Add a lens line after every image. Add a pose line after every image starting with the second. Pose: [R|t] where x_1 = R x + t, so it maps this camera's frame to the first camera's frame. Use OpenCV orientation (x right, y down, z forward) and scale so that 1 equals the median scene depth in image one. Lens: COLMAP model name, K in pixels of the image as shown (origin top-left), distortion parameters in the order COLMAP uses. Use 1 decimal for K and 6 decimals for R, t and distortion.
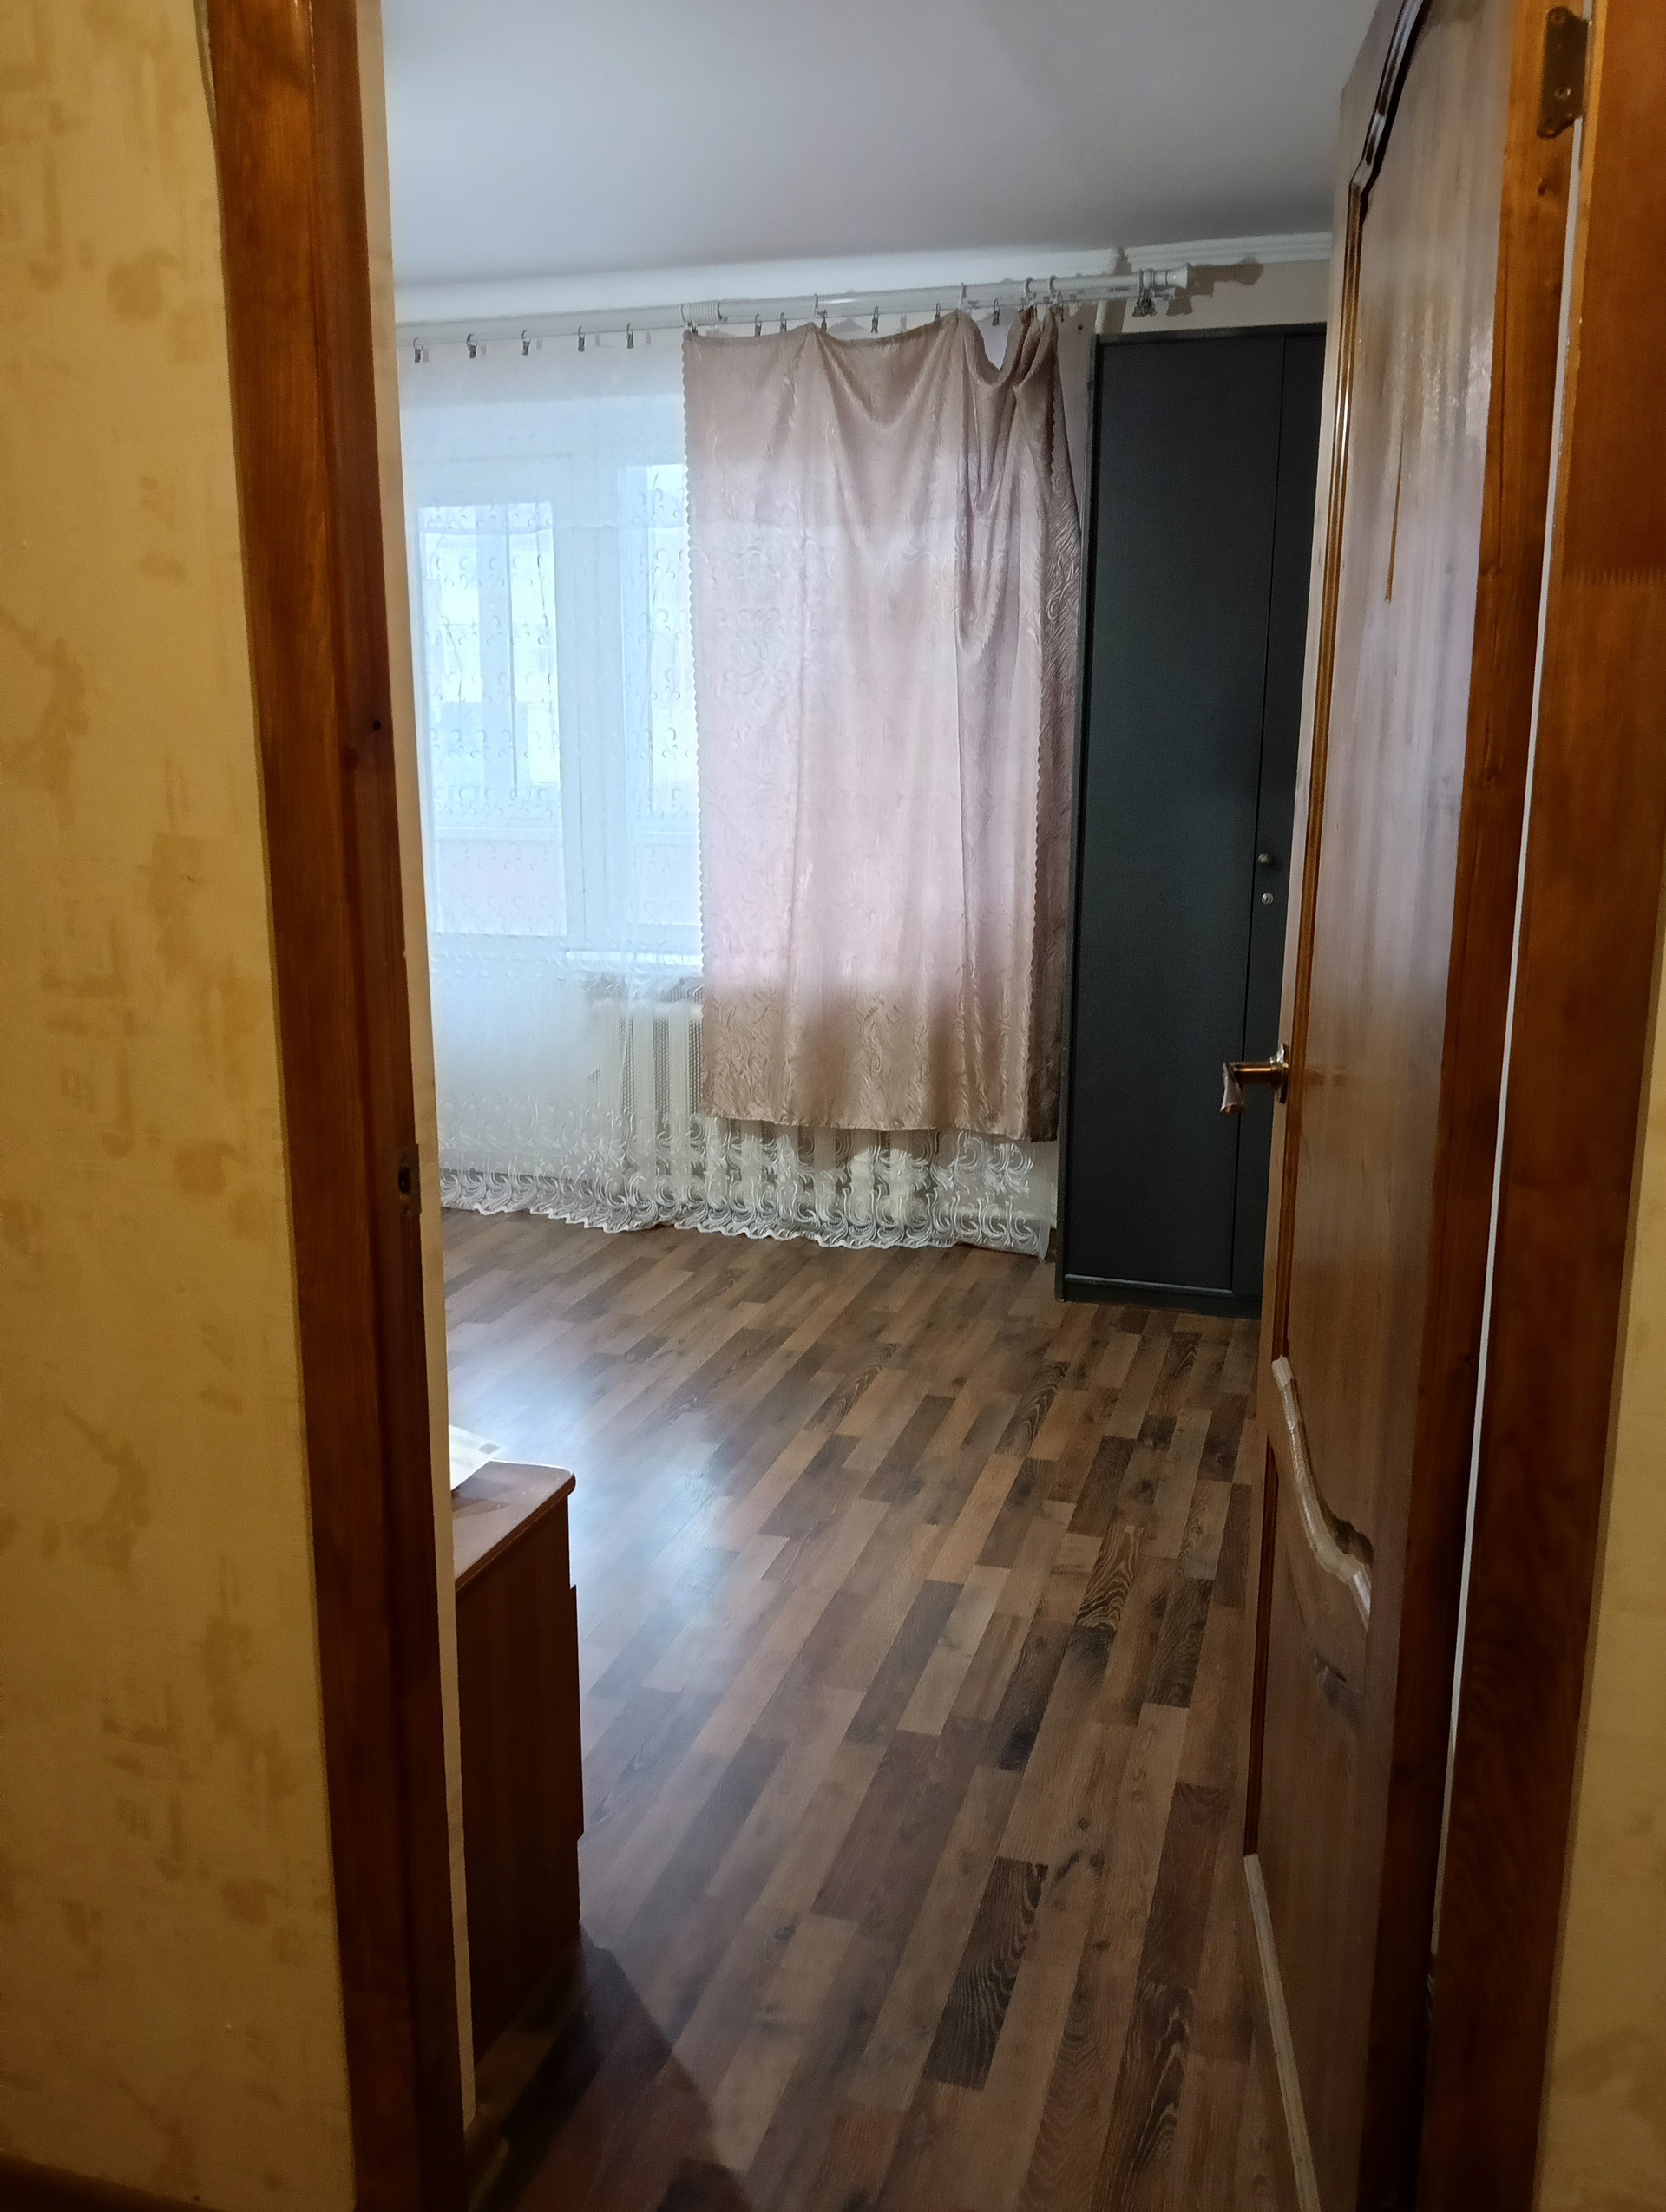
lens RADIAL K [[1766.2, 0, 839.0], [0, 1766.2, 1110.2], [0, 0, 1]] dist [0.044801, -0.021144]
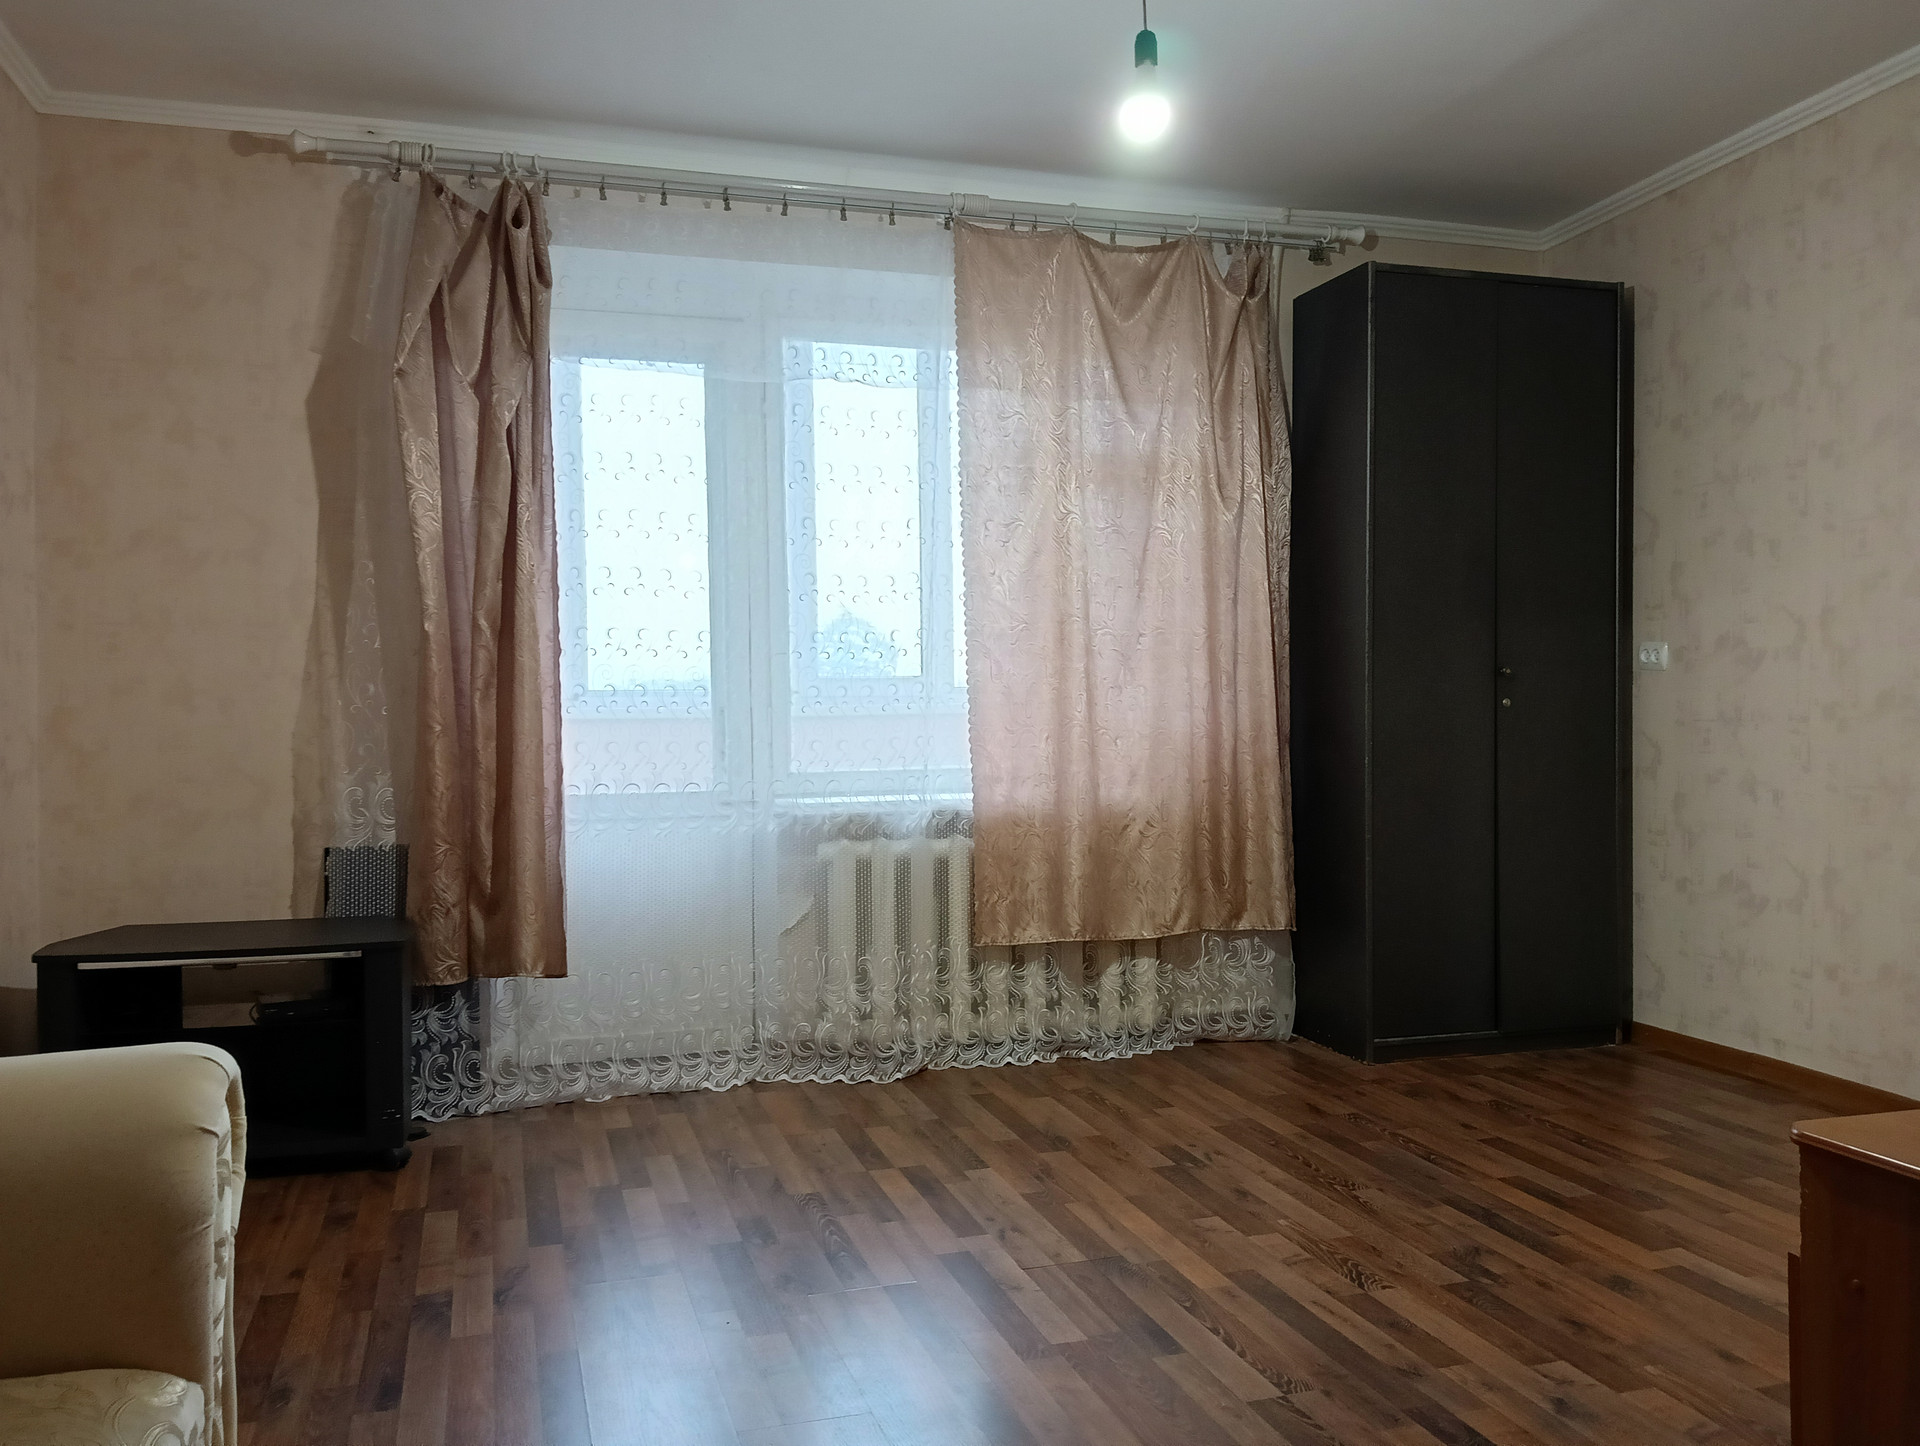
lens RADIAL K [[1532.9, 0, 956.5], [0, 1532.9, 718.5], [0, 0, 1]] dist [0.044801, -0.021144]
pose [[0.836319, -0.016529, 0.547994, -0.576015], [0.126705, 0.978312, -0.163862, 0.018299], [-0.533401, 0.206475, 0.820276, 0.268840]]
